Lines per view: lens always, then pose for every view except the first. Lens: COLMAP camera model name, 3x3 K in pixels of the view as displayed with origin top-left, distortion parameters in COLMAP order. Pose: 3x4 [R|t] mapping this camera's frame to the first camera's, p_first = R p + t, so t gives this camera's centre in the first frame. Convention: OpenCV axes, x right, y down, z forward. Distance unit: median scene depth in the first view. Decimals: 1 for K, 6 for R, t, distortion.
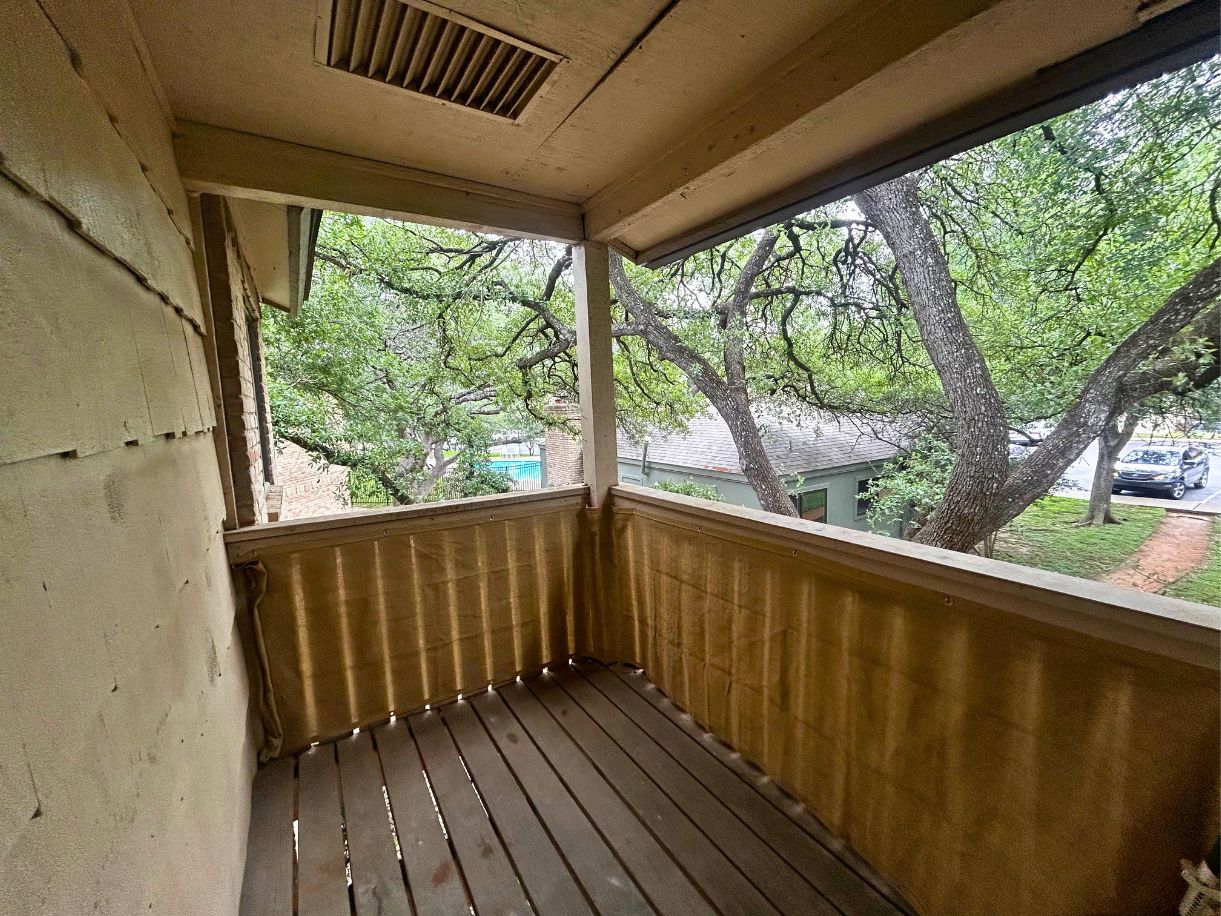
lens RADIAL K [[492.6, 0, 611.6], [0, 492.6, 454.3], [0, 0, 1]] dist [-0.002403, 0.002538]
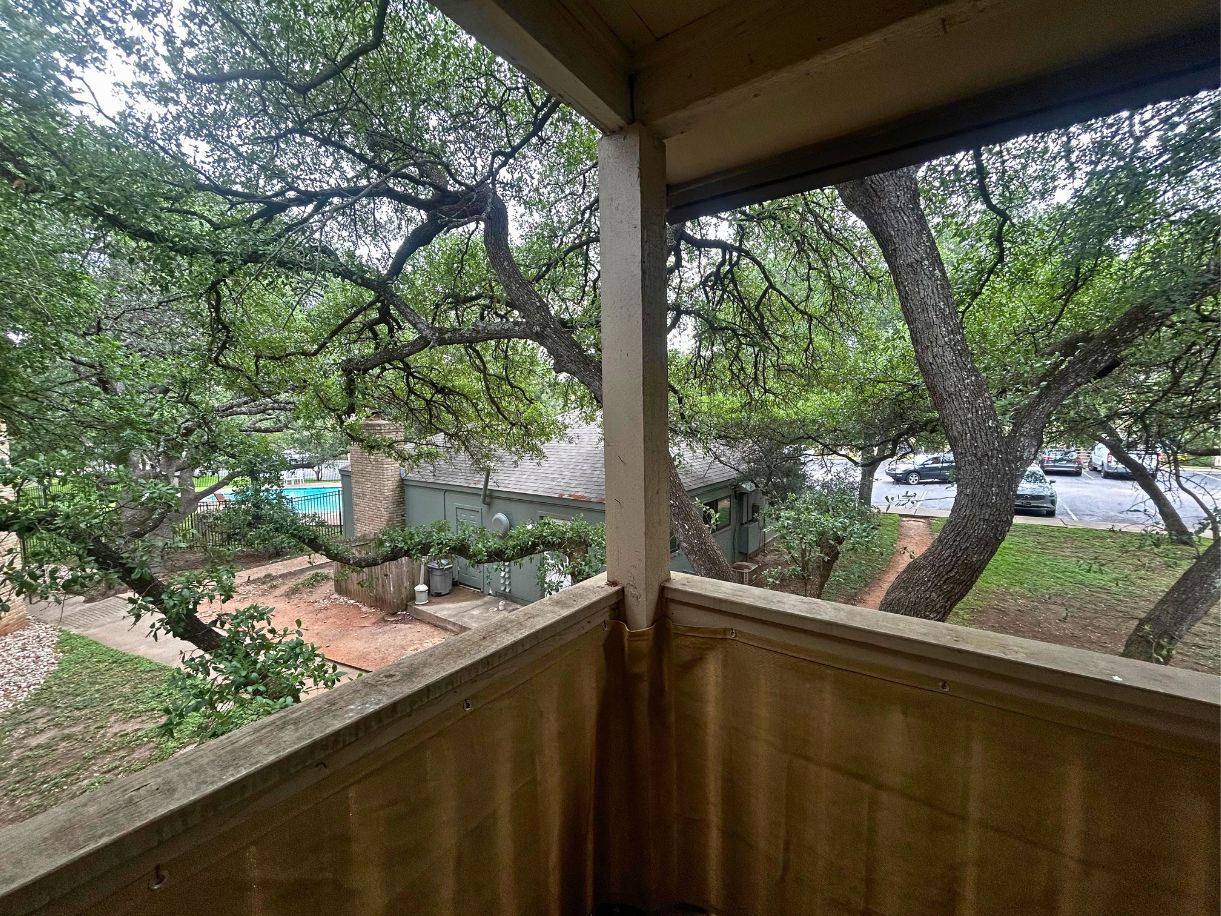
lens RADIAL K [[492.6, 0, 611.6], [0, 492.6, 454.3], [0, 0, 1]] dist [-0.002403, 0.002538]
pose [[0.927205, -0.000623, 0.374554, -0.095117], [0.015607, 0.999194, -0.036973, -0.021946], [-0.374229, 0.040128, 0.926468, 0.186549]]
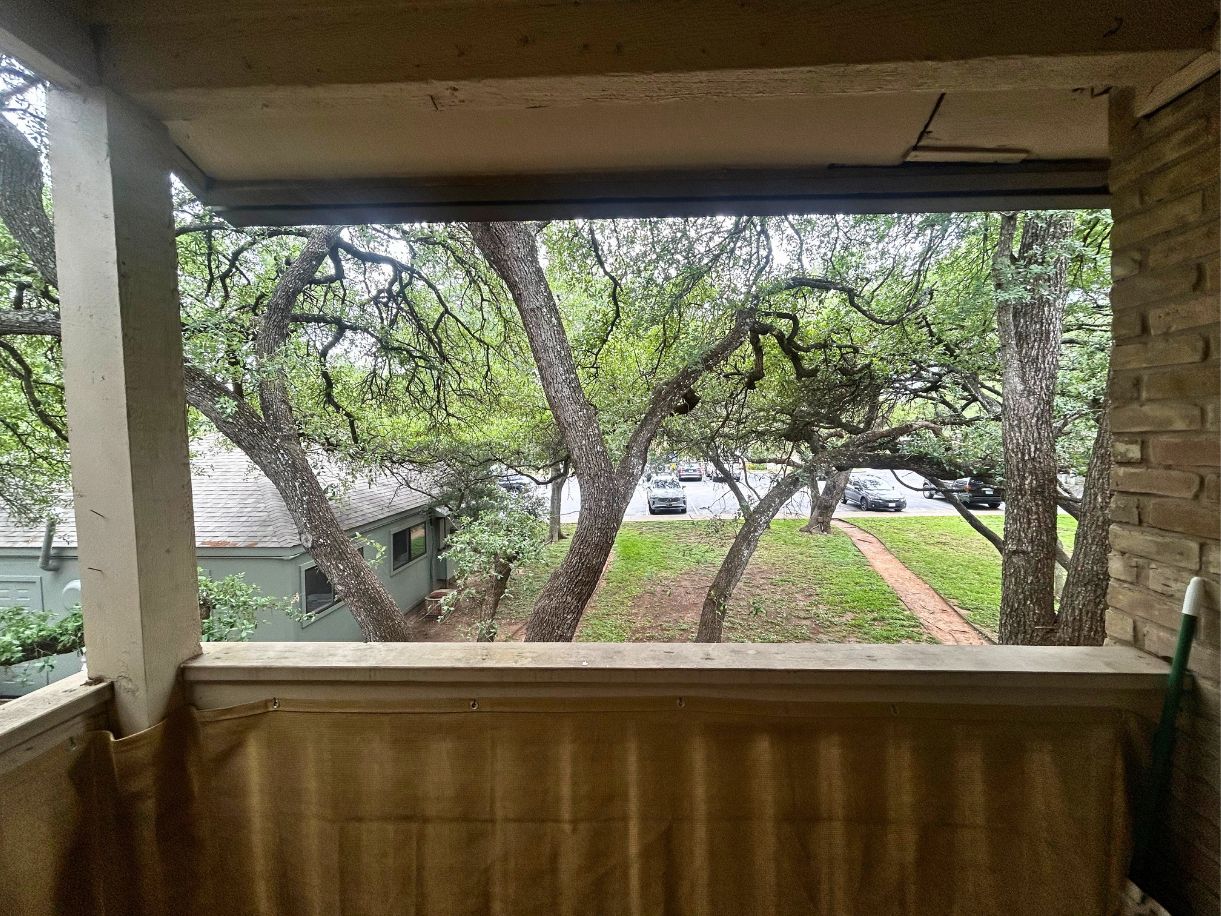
lens RADIAL K [[492.6, 0, 611.6], [0, 492.6, 454.3], [0, 0, 1]] dist [-0.002403, 0.002538]
pose [[0.575769, -0.003682, 0.817604, -0.051625], [0.079671, 0.995484, -0.051622, -0.025159], [-0.813721, 0.094861, 0.573462, 0.153536]]
